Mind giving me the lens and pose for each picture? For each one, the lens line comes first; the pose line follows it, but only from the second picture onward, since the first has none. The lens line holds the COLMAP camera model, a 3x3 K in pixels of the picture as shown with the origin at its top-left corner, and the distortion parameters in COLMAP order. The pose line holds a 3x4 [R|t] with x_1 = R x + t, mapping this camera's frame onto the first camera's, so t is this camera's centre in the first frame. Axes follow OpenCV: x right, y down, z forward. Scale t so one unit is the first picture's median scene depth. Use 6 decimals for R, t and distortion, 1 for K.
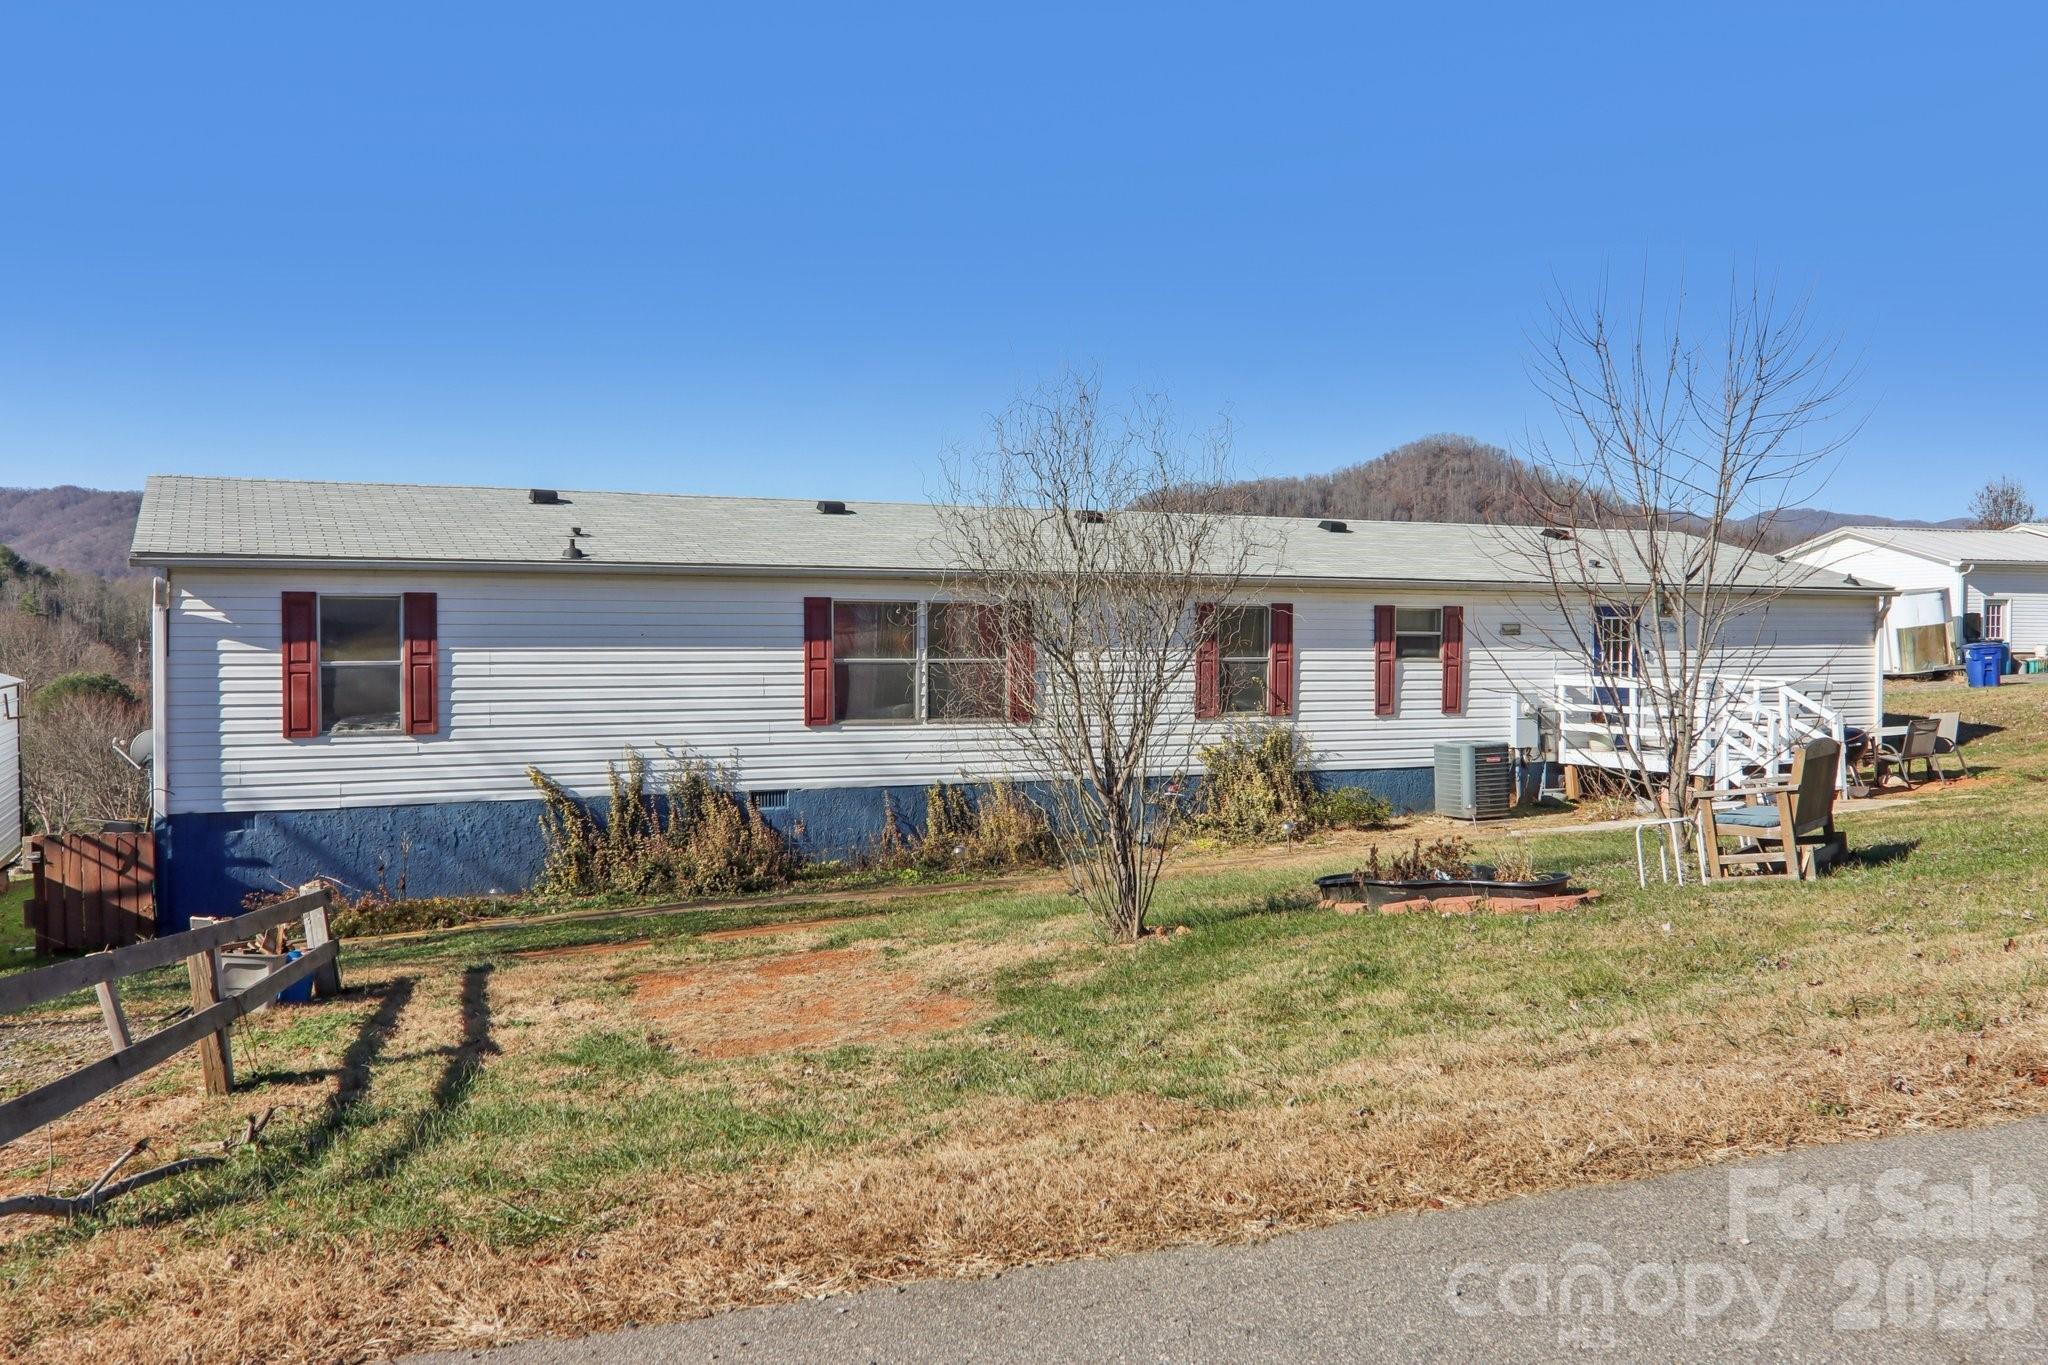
lens RADIAL K [[1668.9, 0, 1017.3], [0, 1668.9, 689.1], [0, 0, 1]] dist [-0.067544, -0.009877]
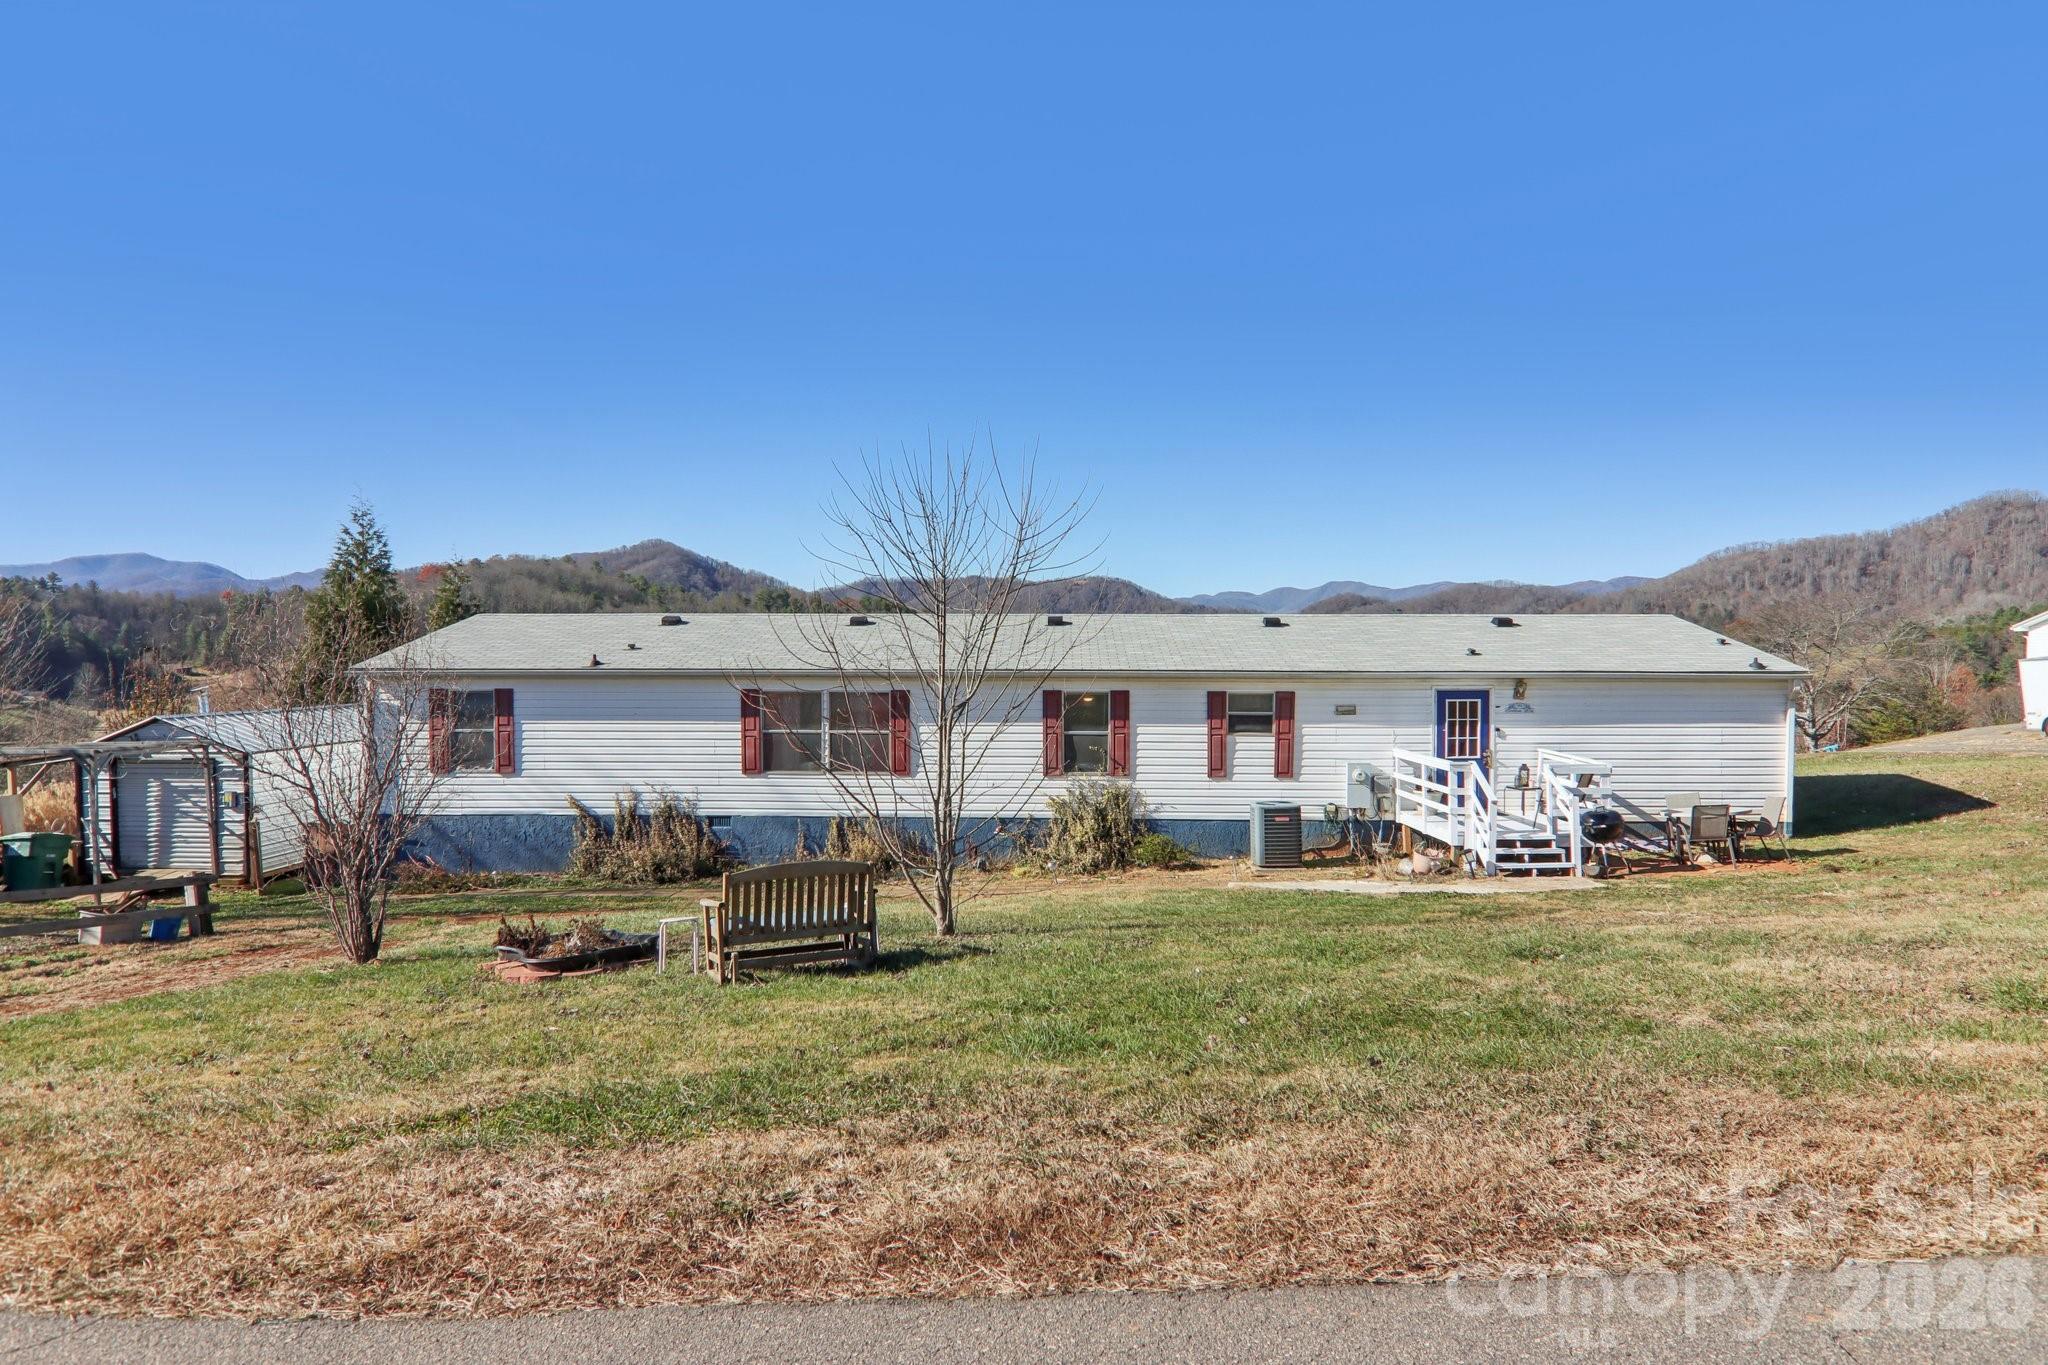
lens RADIAL K [[1154.0, 0, 1037.5], [0, 1154.0, 682.7], [0, 0, 1]] dist [-0.019790, -0.001847]
pose [[0.898725, 0.007743, -0.438444, 0.507594], [-0.014744, 0.999812, -0.012566, -0.045877], [0.438264, 0.017757, 0.898671, 0.155926]]
